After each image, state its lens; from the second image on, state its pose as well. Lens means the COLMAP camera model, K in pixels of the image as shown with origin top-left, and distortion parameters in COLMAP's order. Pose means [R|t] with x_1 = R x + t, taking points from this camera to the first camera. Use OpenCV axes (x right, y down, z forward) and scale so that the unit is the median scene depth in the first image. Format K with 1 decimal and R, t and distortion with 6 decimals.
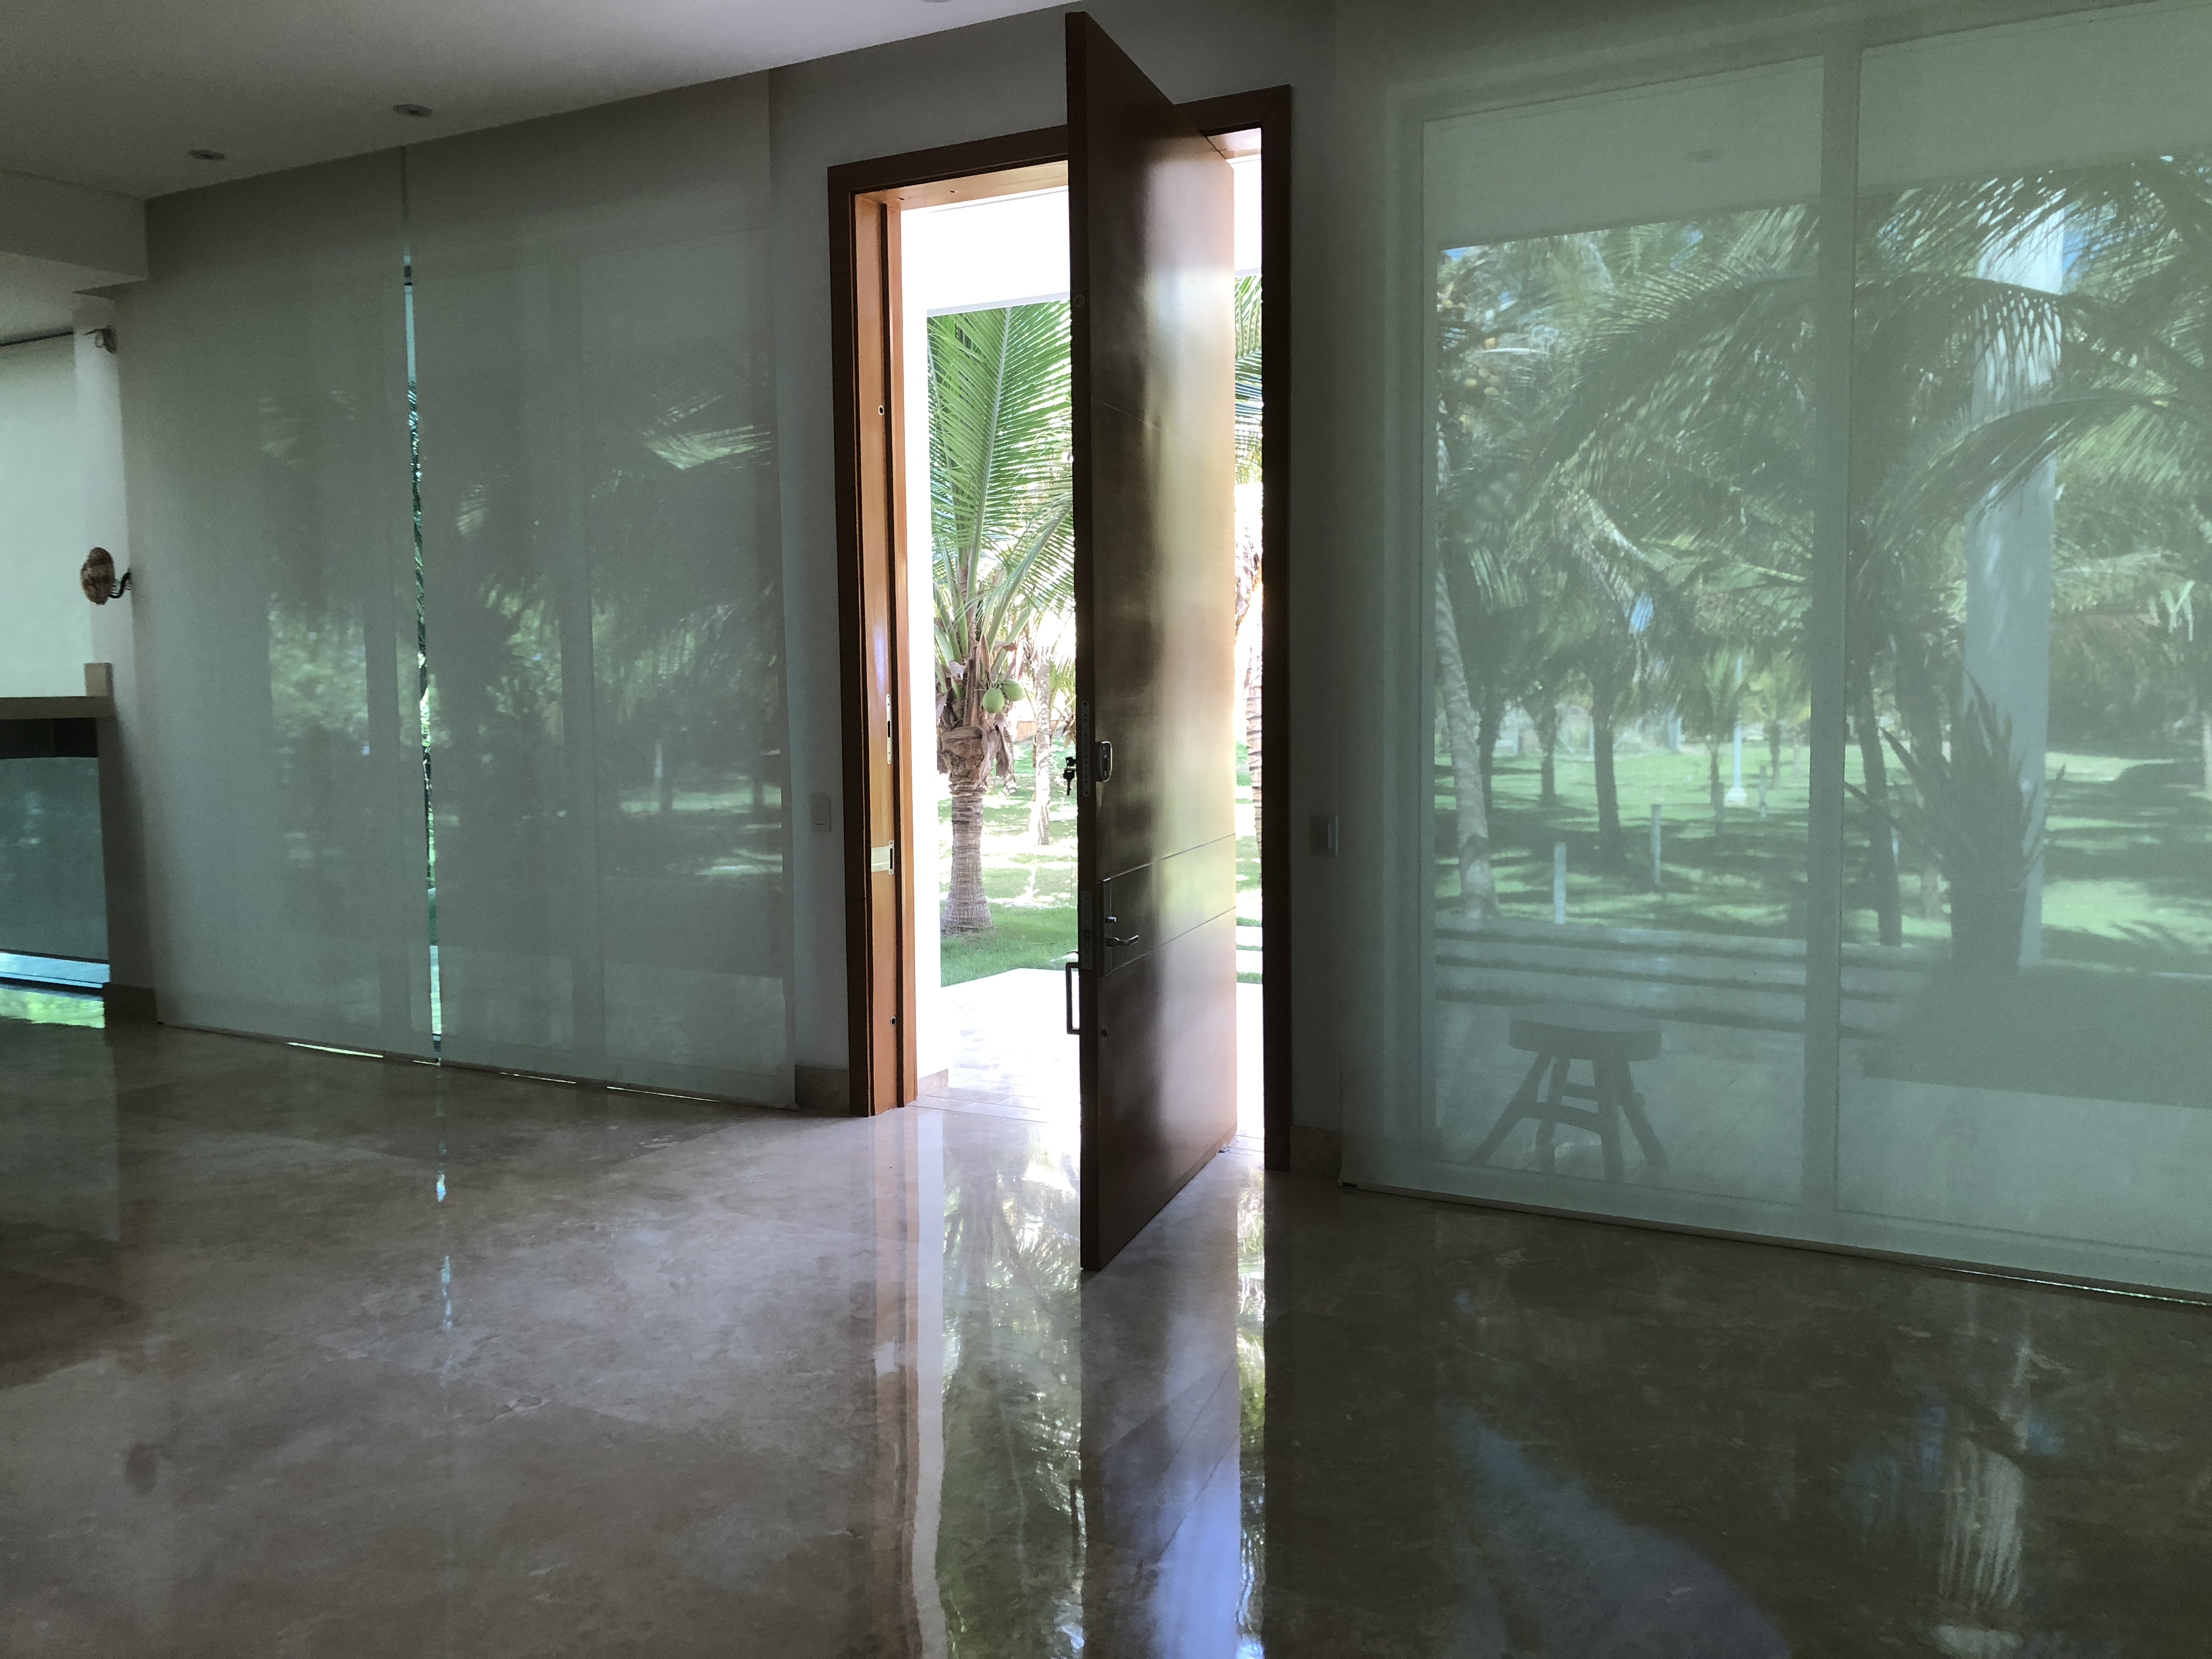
lens RADIAL K [[1793.3, 0, 1106.0], [0, 1793.3, 829.5], [0, 0, 1]] dist [0.037106, -0.012185]
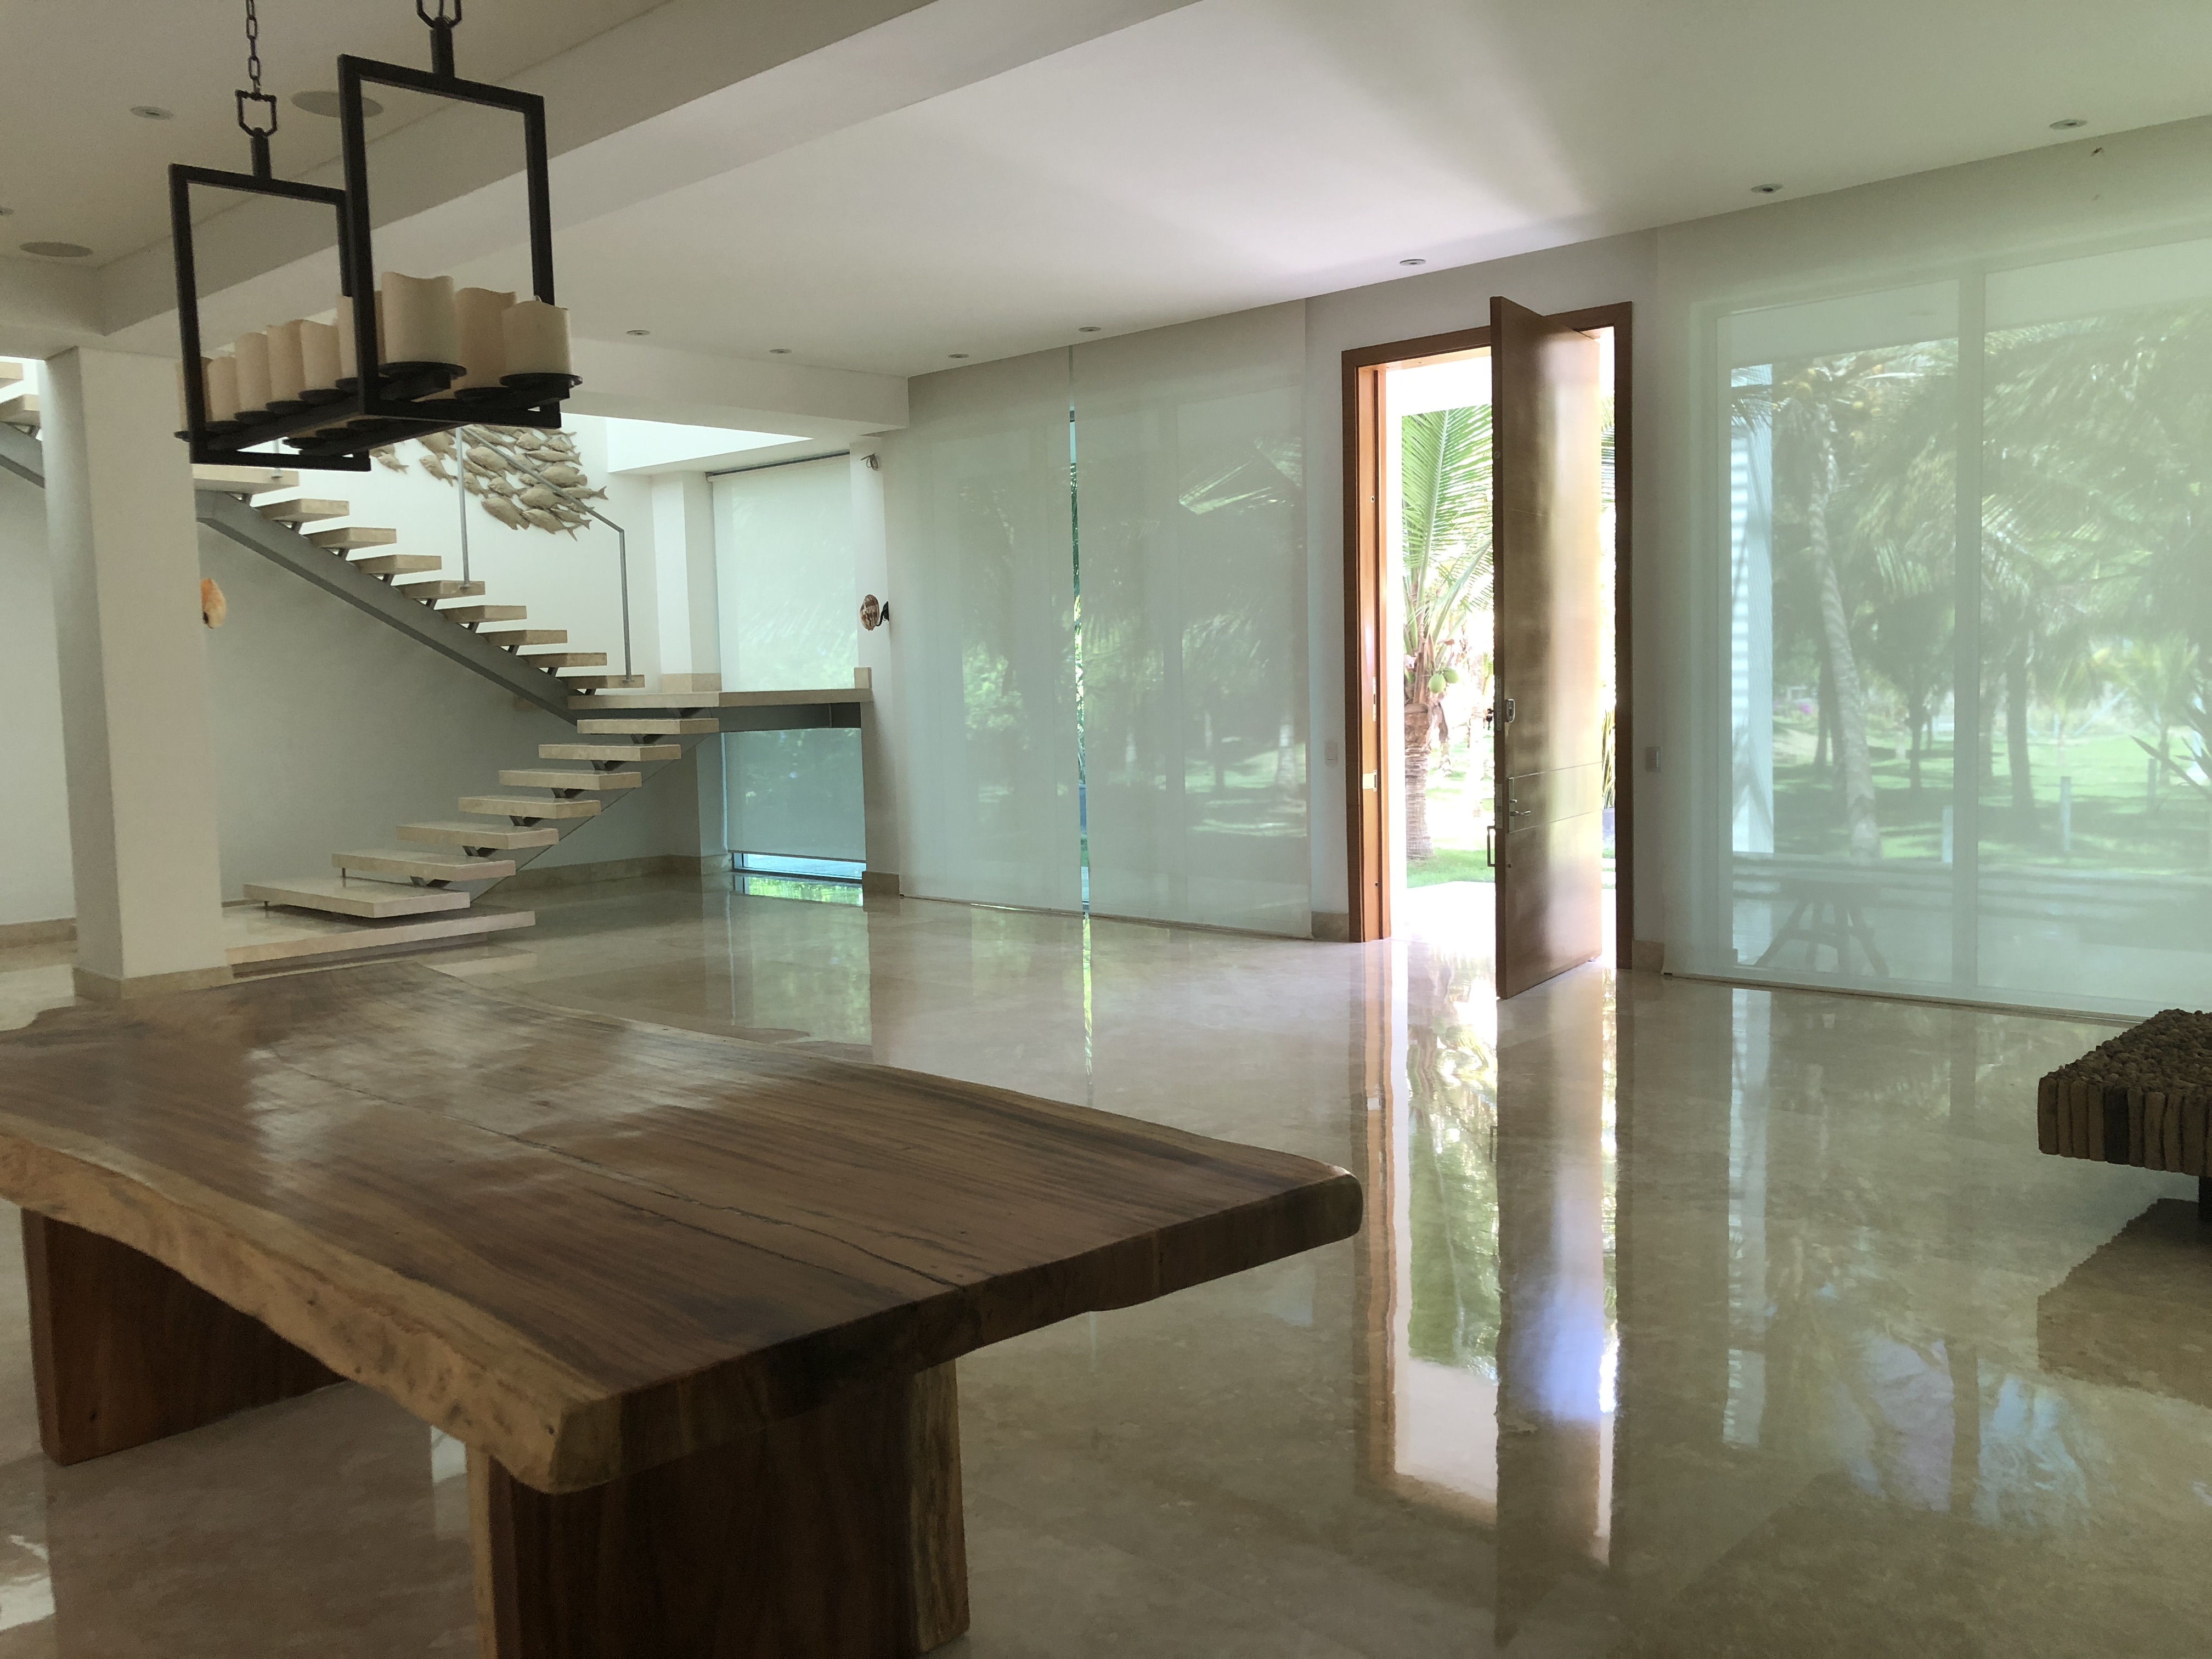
lens RADIAL K [[1783.4, 0, 1106.0], [0, 1783.4, 829.5], [0, 0, 1]] dist [0.007352, -0.007333]
pose [[0.971378, 0.004569, -0.237496, 0.018303], [-0.003445, 0.999981, 0.005145, 0.042508], [0.237515, -0.004180, 0.971375, -0.476375]]
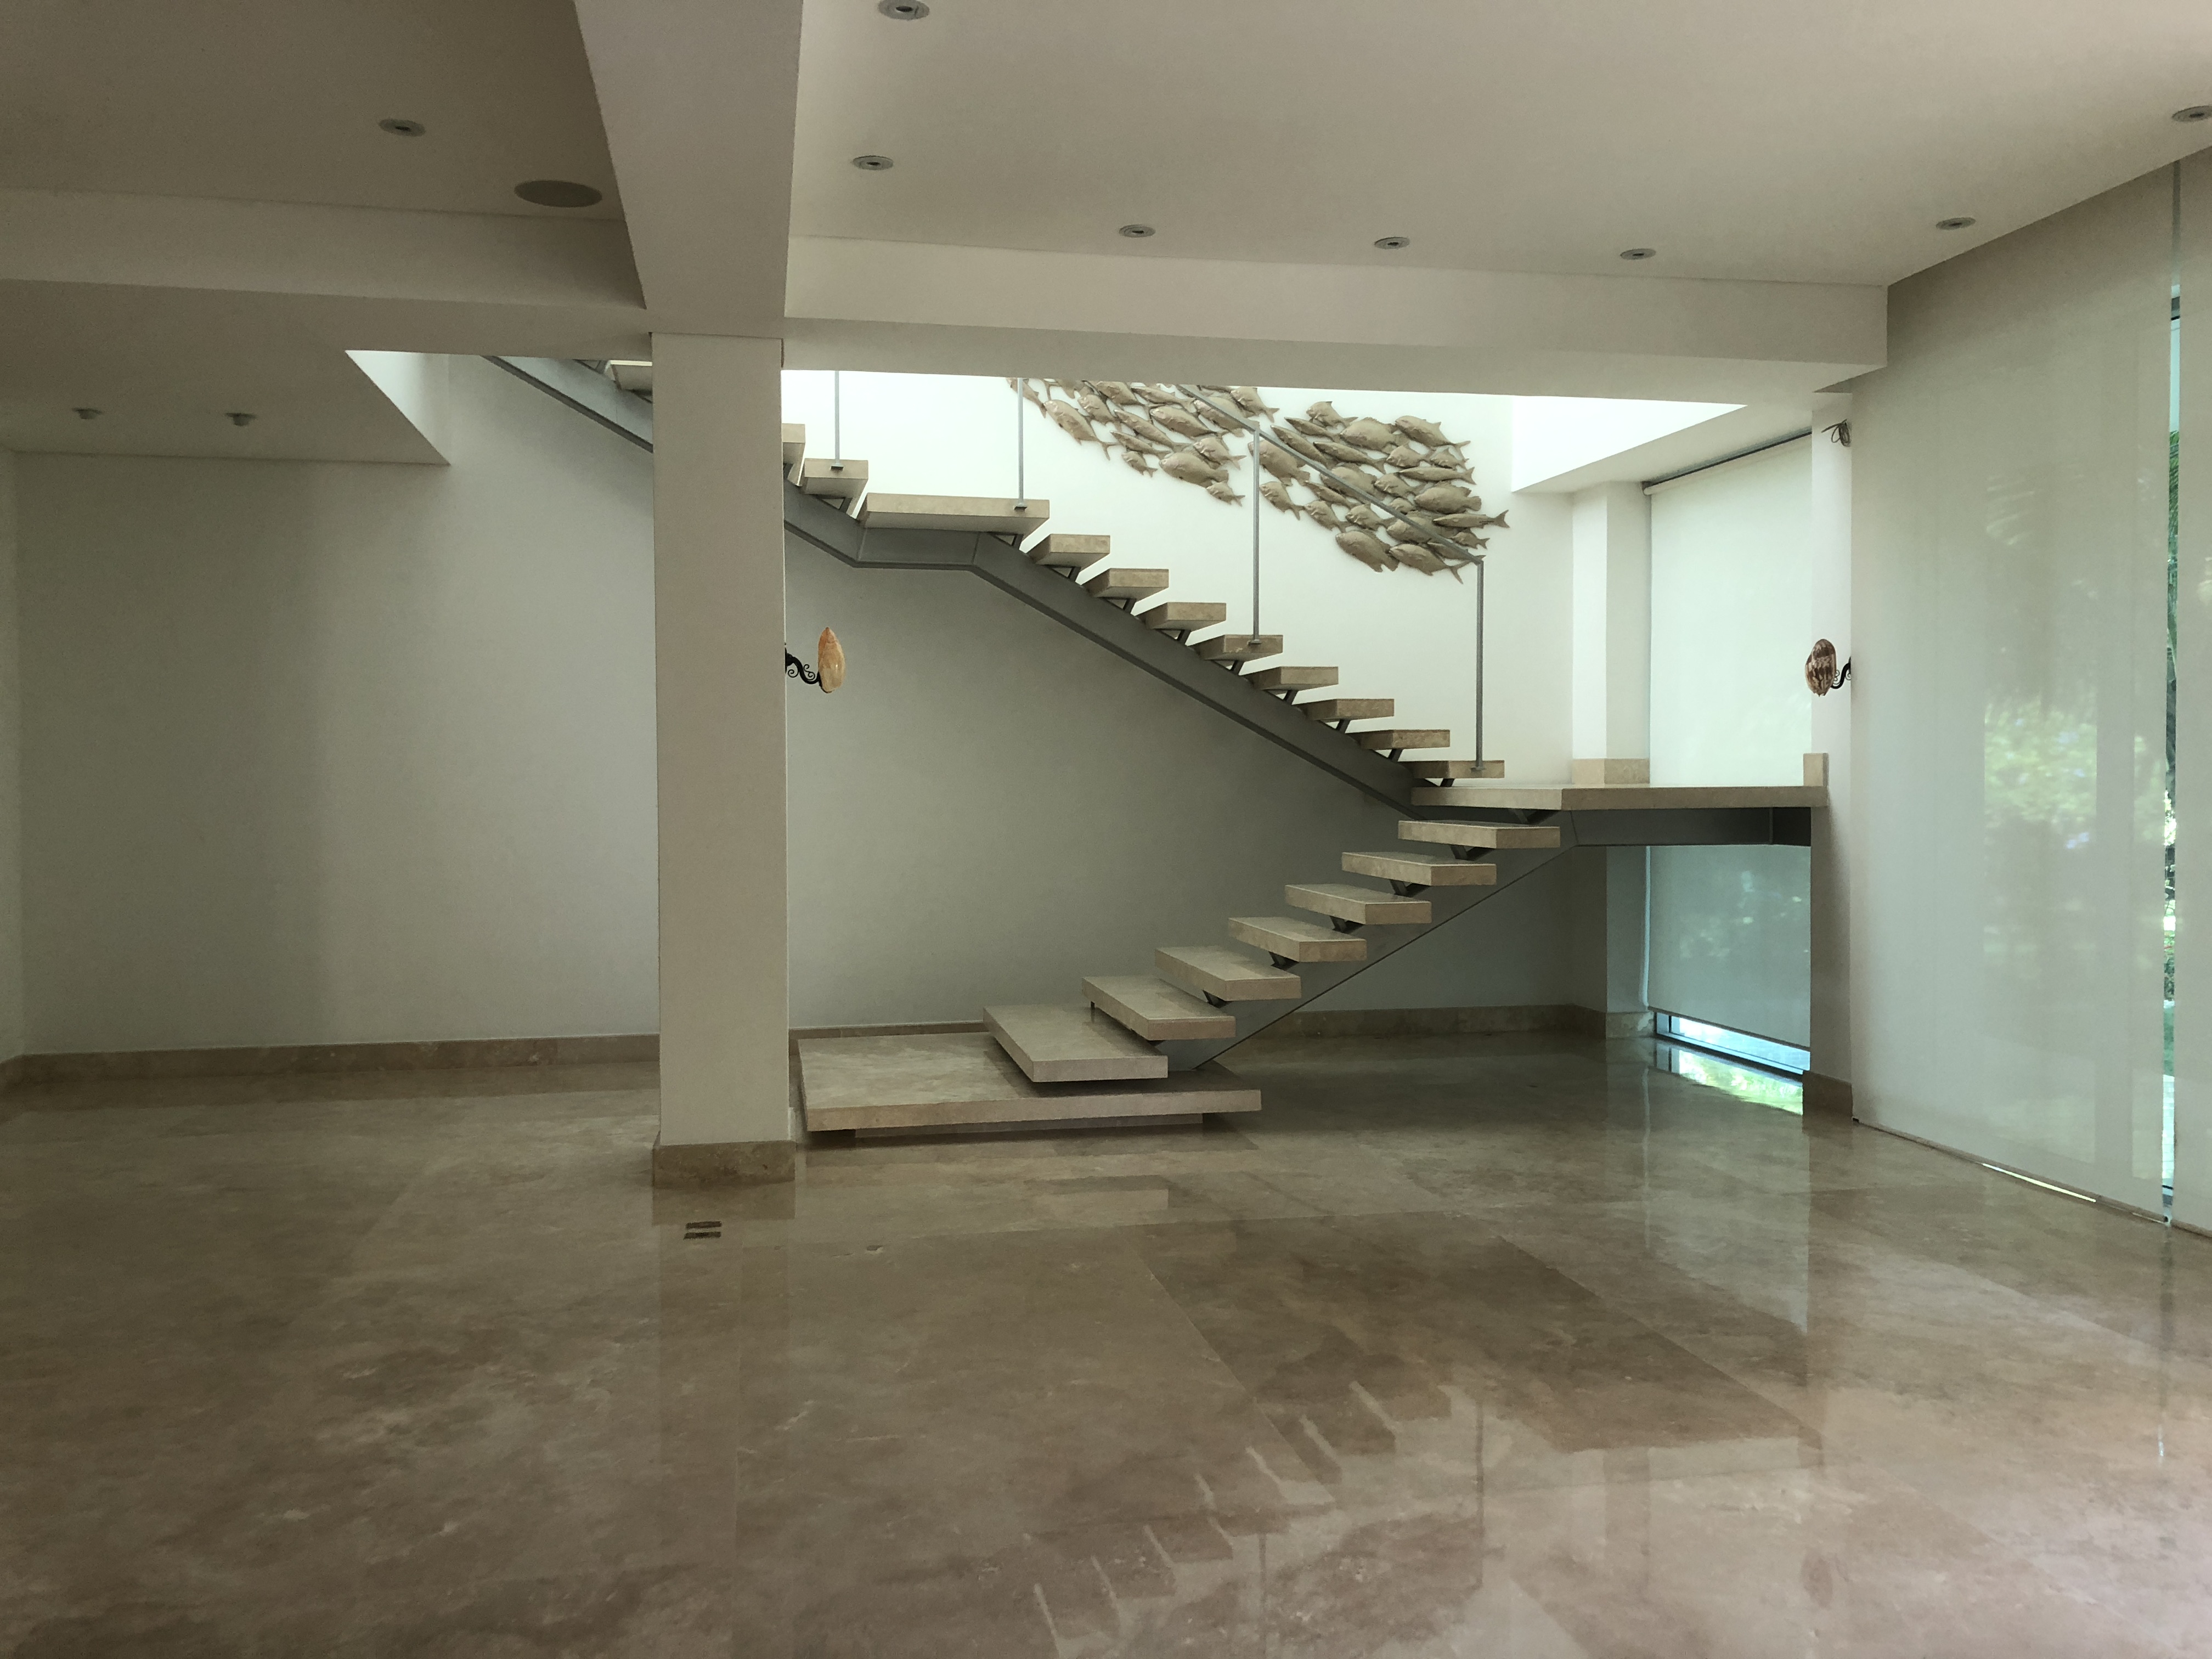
lens RADIAL K [[1811.6, 0, 1102.5], [0, 1811.6, 821.7], [0, 0, 1]] dist [0.029157, -0.069455]
pose [[0.641691, 0.022681, -0.766628, -0.036104], [-0.063291, 0.997719, -0.023459, -0.005108], [0.764347, 0.063574, 0.641663, 0.052238]]
